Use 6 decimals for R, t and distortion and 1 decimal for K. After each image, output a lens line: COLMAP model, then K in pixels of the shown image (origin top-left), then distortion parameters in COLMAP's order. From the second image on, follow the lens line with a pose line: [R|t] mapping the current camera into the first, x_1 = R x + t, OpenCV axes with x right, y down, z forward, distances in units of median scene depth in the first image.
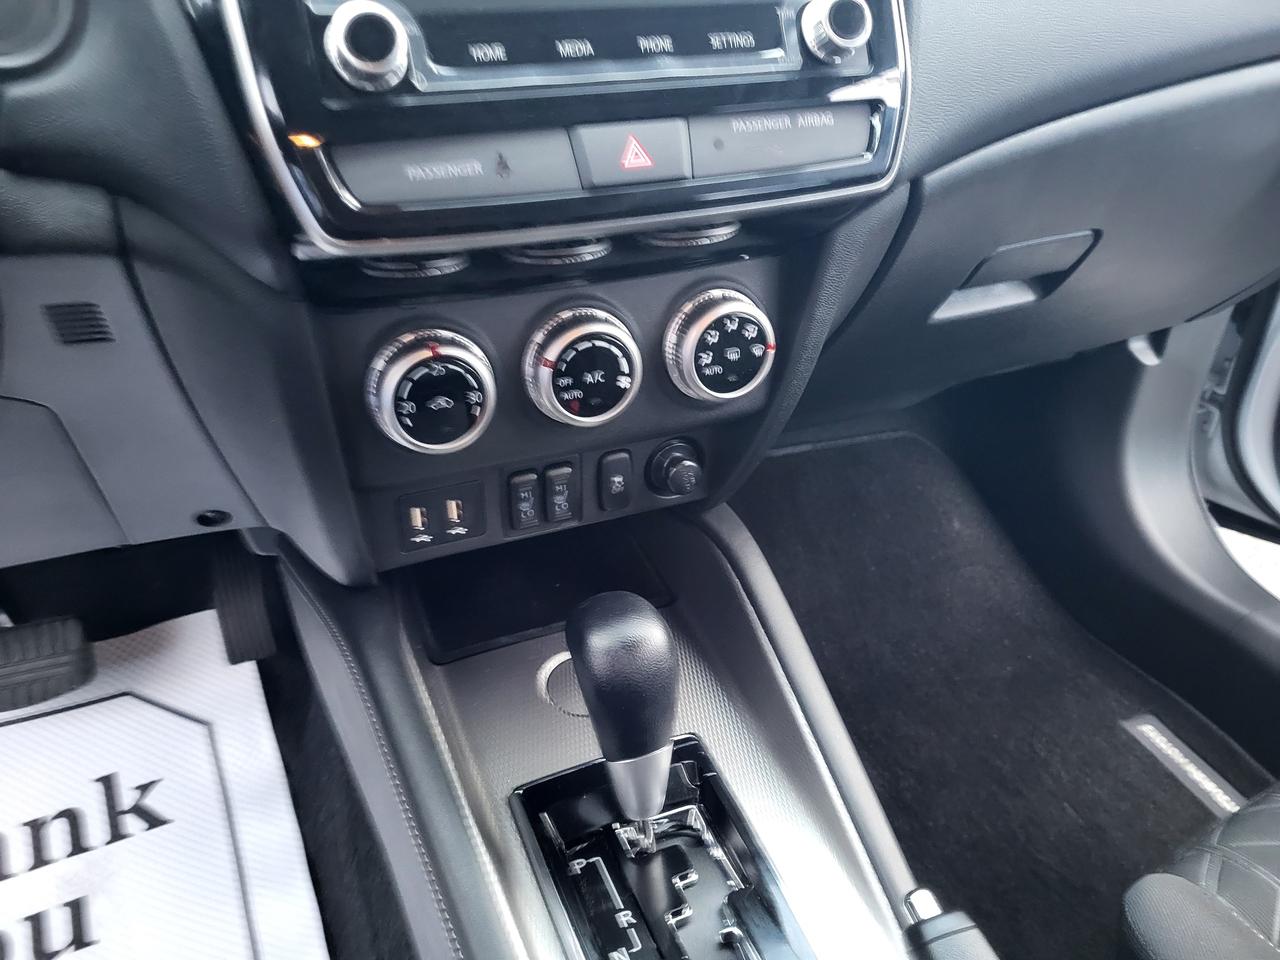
lens RADIAL K [[987.3, 0, 651.9], [0, 987.3, 473.6], [0, 0, 1]] dist [0.043884, -0.049667]
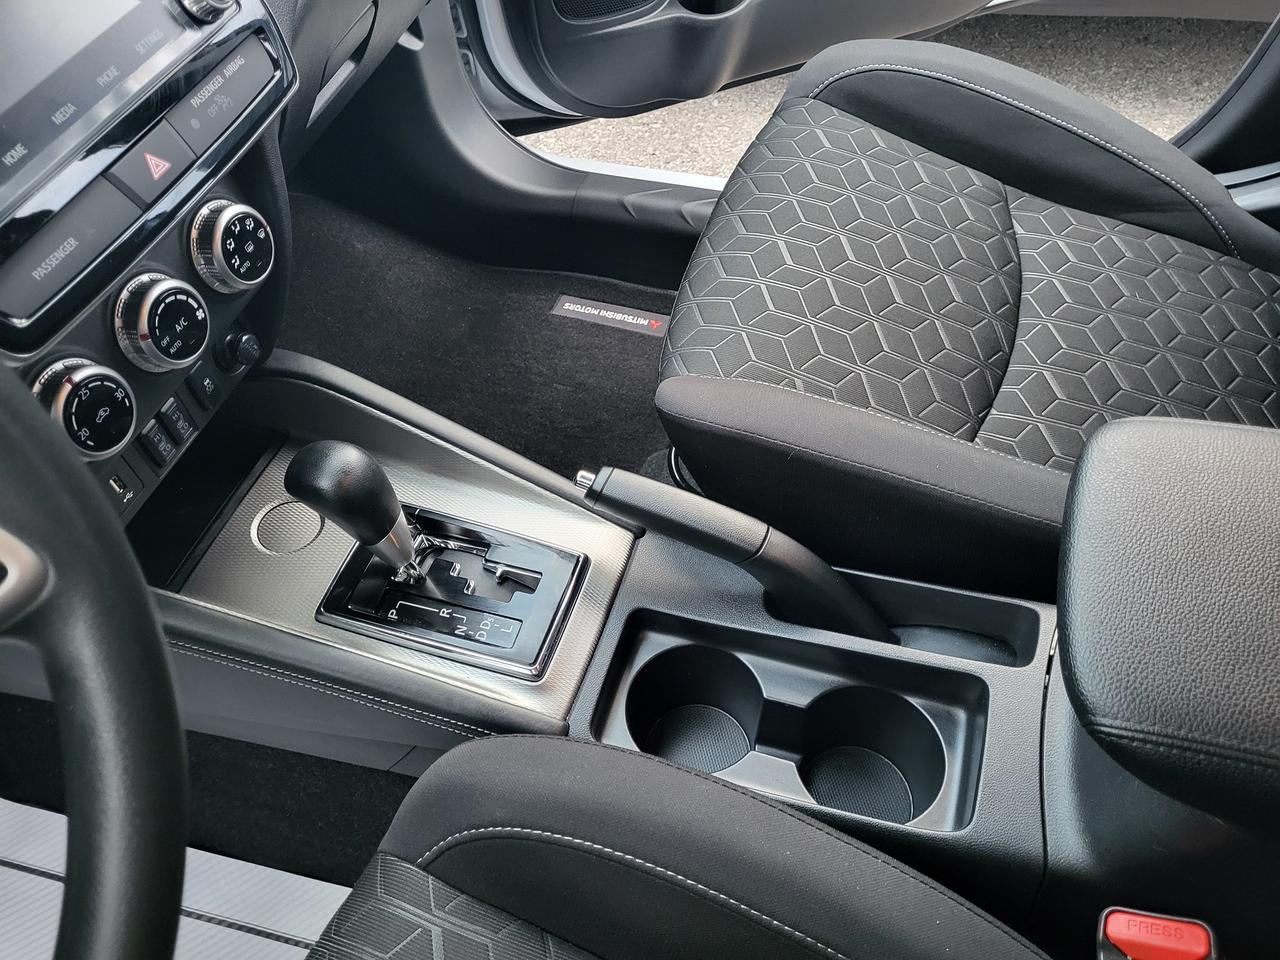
lens RADIAL K [[987.3, 0, 643.3], [0, 987.3, 457.3], [0, 0, 1]] dist [0.043884, -0.049667]
pose [[0.655852, -0.619498, 0.431372, -0.303983], [0.459757, 0.781028, 0.422634, -0.217888], [-0.598734, -0.078859, 0.797057, -0.337470]]
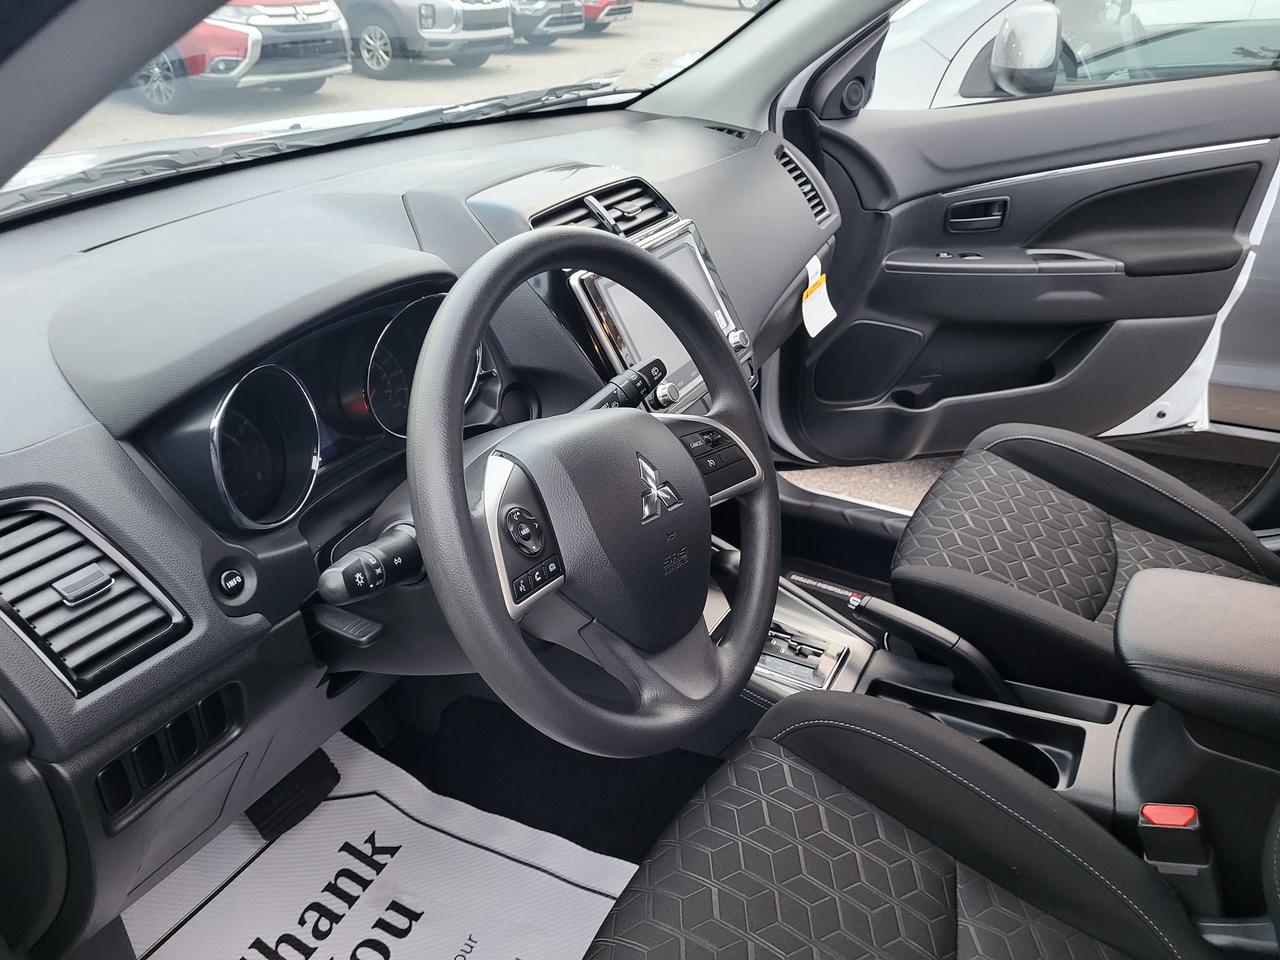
lens RADIAL K [[987.3, 0, 636.5], [0, 987.3, 483.8], [0, 0, 1]] dist [0.043884, -0.049667]
pose [[0.791264, -0.321990, 0.519830, -1.436418], [0.349453, 0.935740, 0.047687, -0.240999], [-0.501780, 0.143923, 0.852938, -1.102823]]
